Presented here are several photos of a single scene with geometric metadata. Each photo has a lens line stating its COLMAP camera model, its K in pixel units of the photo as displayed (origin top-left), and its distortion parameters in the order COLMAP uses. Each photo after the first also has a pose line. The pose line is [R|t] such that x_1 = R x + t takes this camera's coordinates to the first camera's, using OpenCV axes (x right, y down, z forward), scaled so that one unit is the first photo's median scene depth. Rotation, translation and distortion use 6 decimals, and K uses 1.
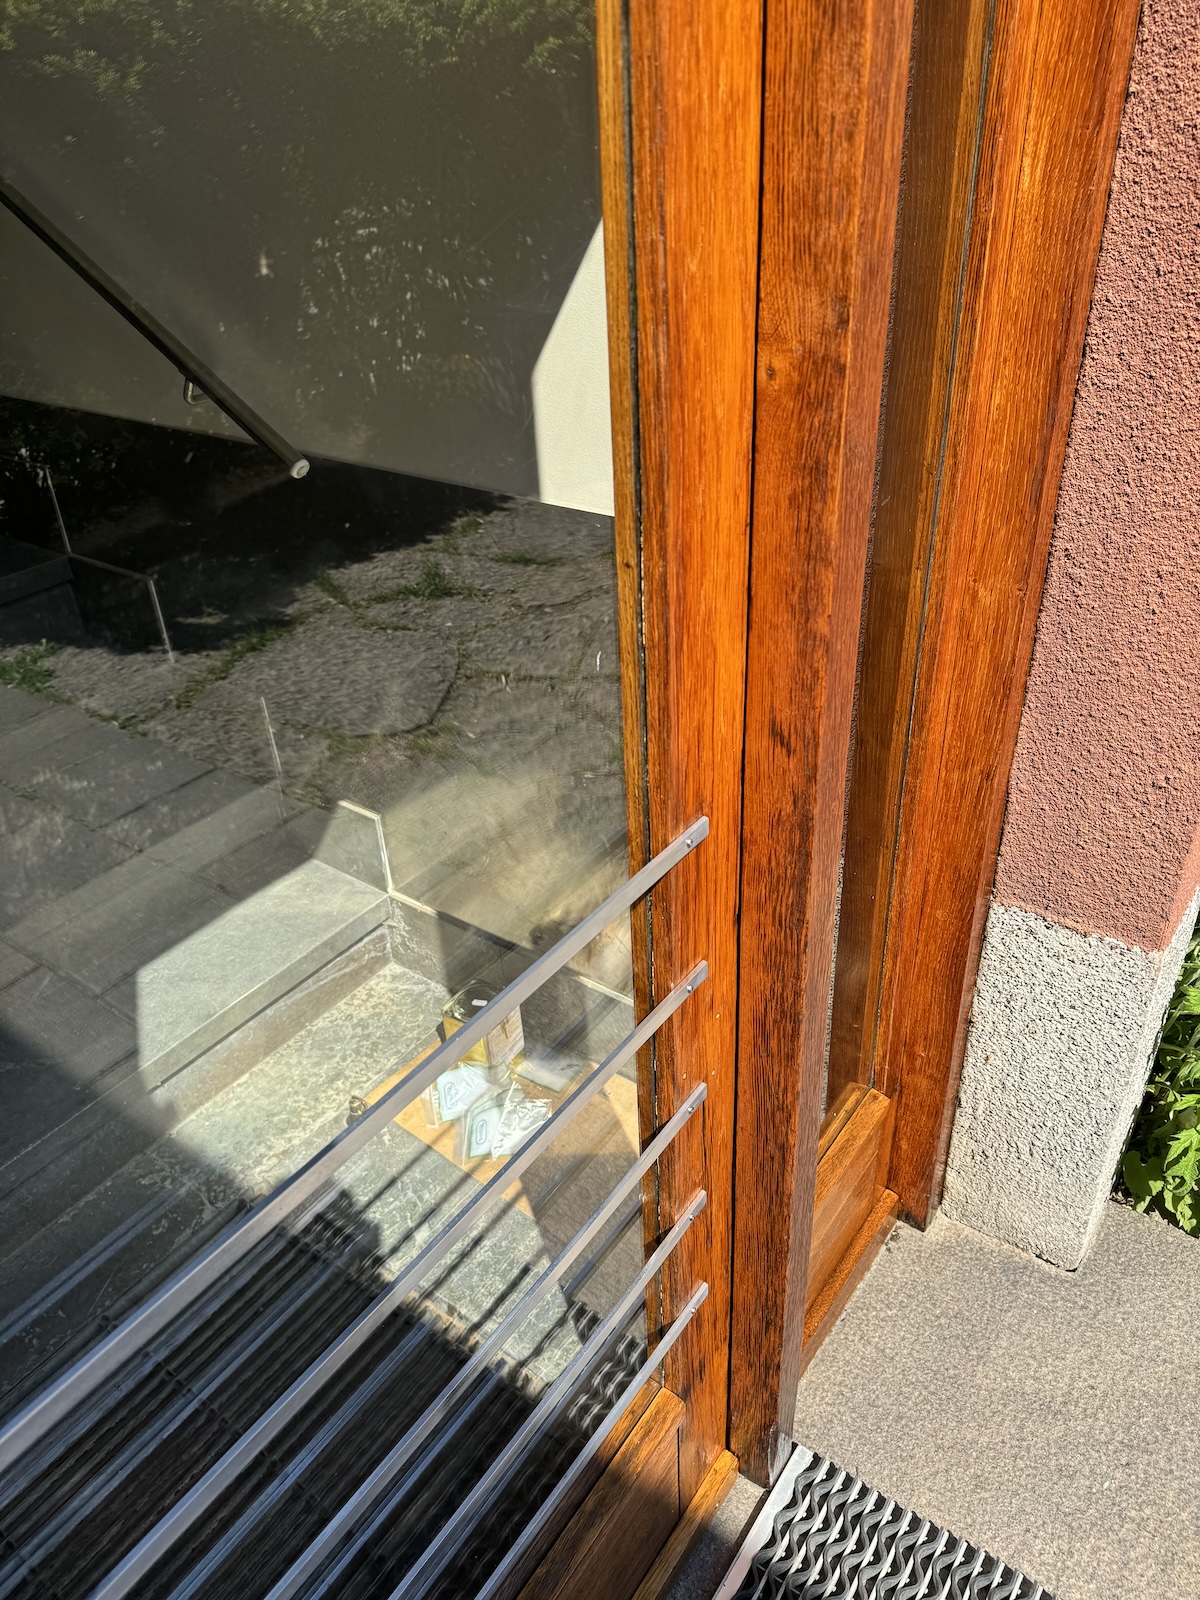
lens RADIAL K [[1158.8, 0, 600.0], [0, 1158.8, 800.0], [0, 0, 1]] dist [-0.001725, 0.009064]
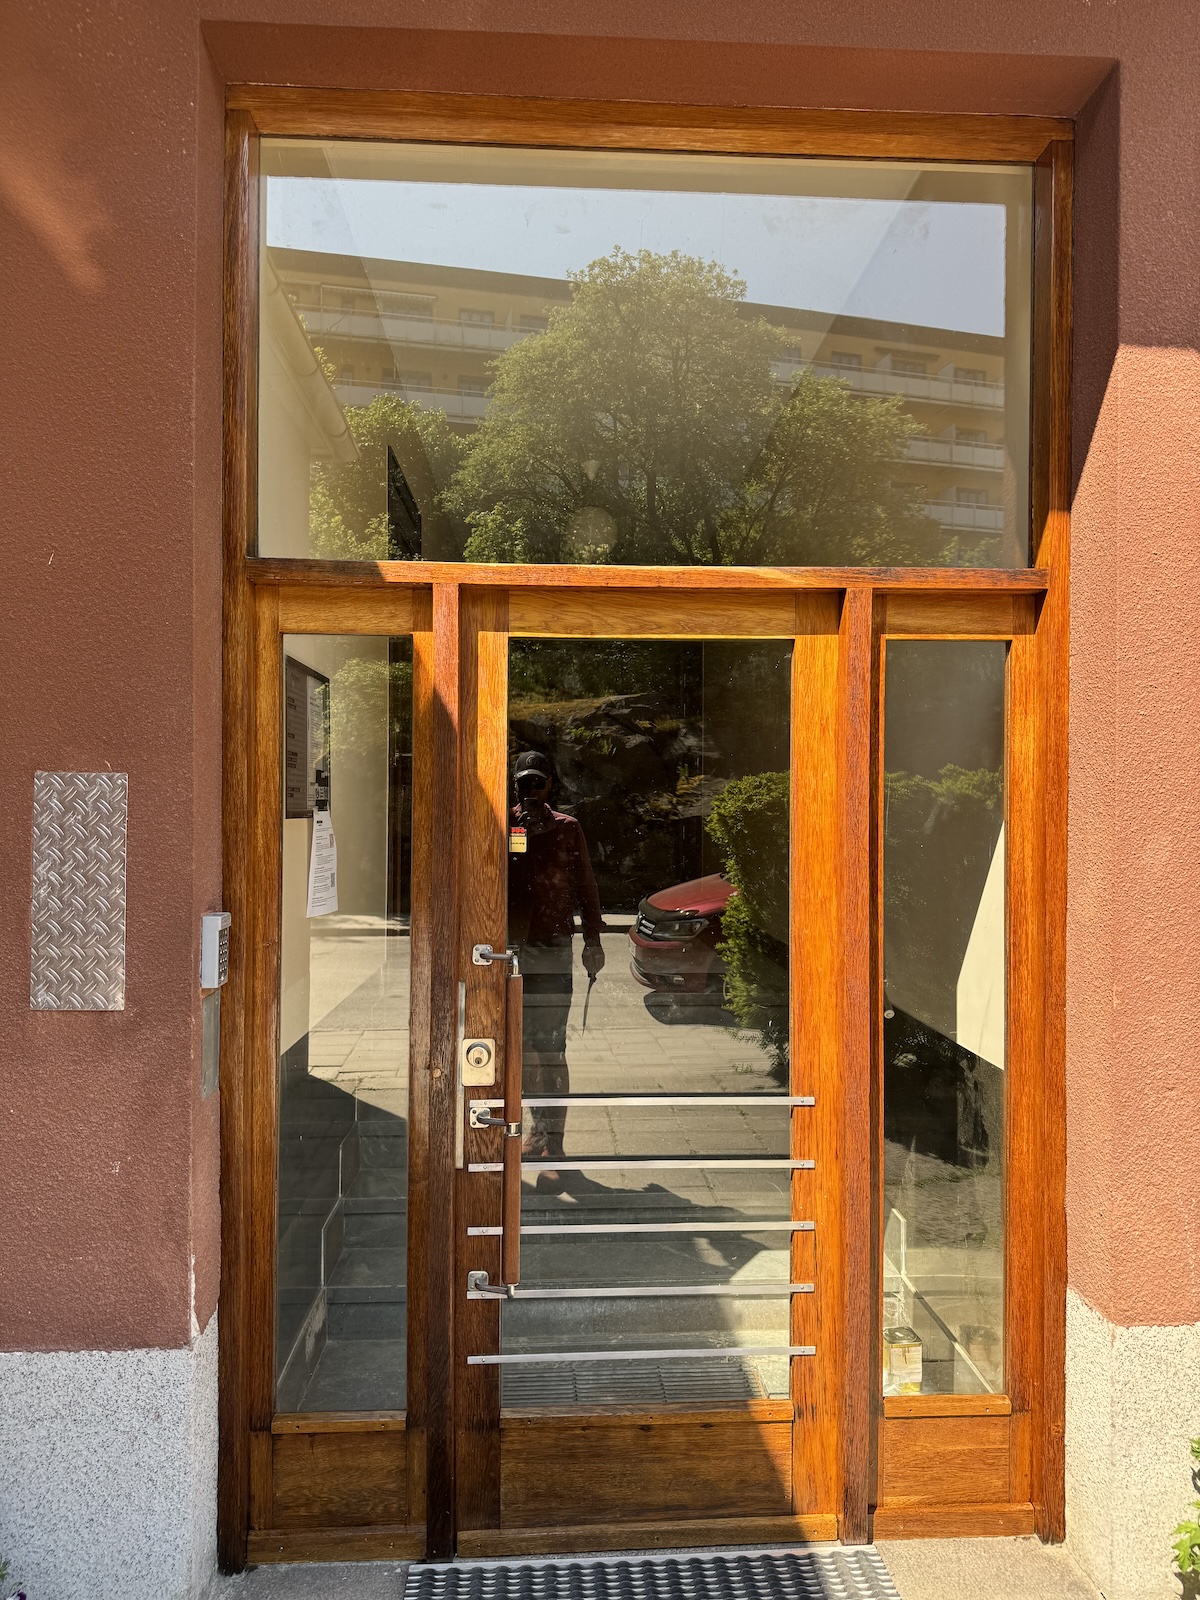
lens RADIAL K [[1158.8, 0, 600.0], [0, 1158.8, 800.0], [0, 0, 1]] dist [-0.001725, 0.009064]
pose [[0.646708, 0.038998, -0.761740, 0.472569], [-0.420614, 0.851349, -0.313511, 0.128754], [0.636280, 0.523149, 0.566977, -0.355815]]
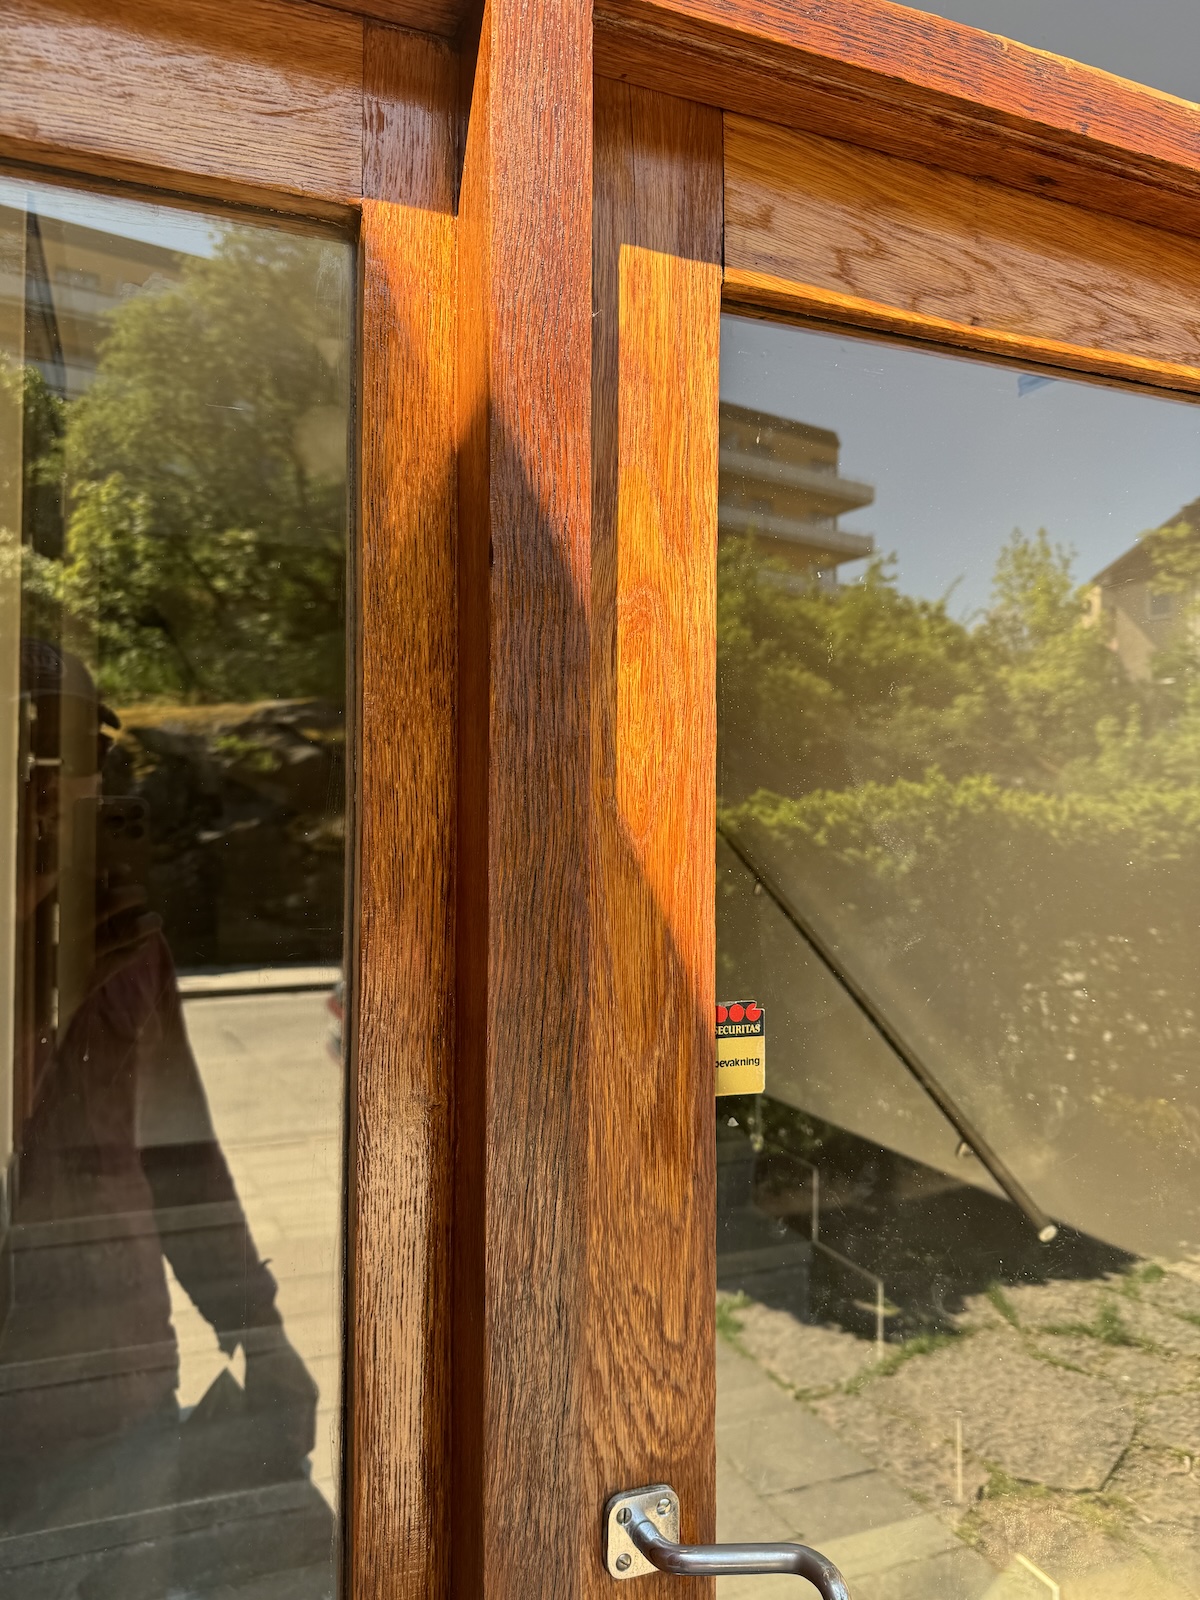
lens RADIAL K [[1158.8, 0, 600.0], [0, 1158.8, 800.0], [0, 0, 1]] dist [-0.001725, 0.009064]
pose [[0.856322, 0.032510, -0.515418, -0.025779], [-0.301126, 0.842236, -0.447171, 0.005013], [0.419566, 0.538128, 0.731015, -0.142298]]
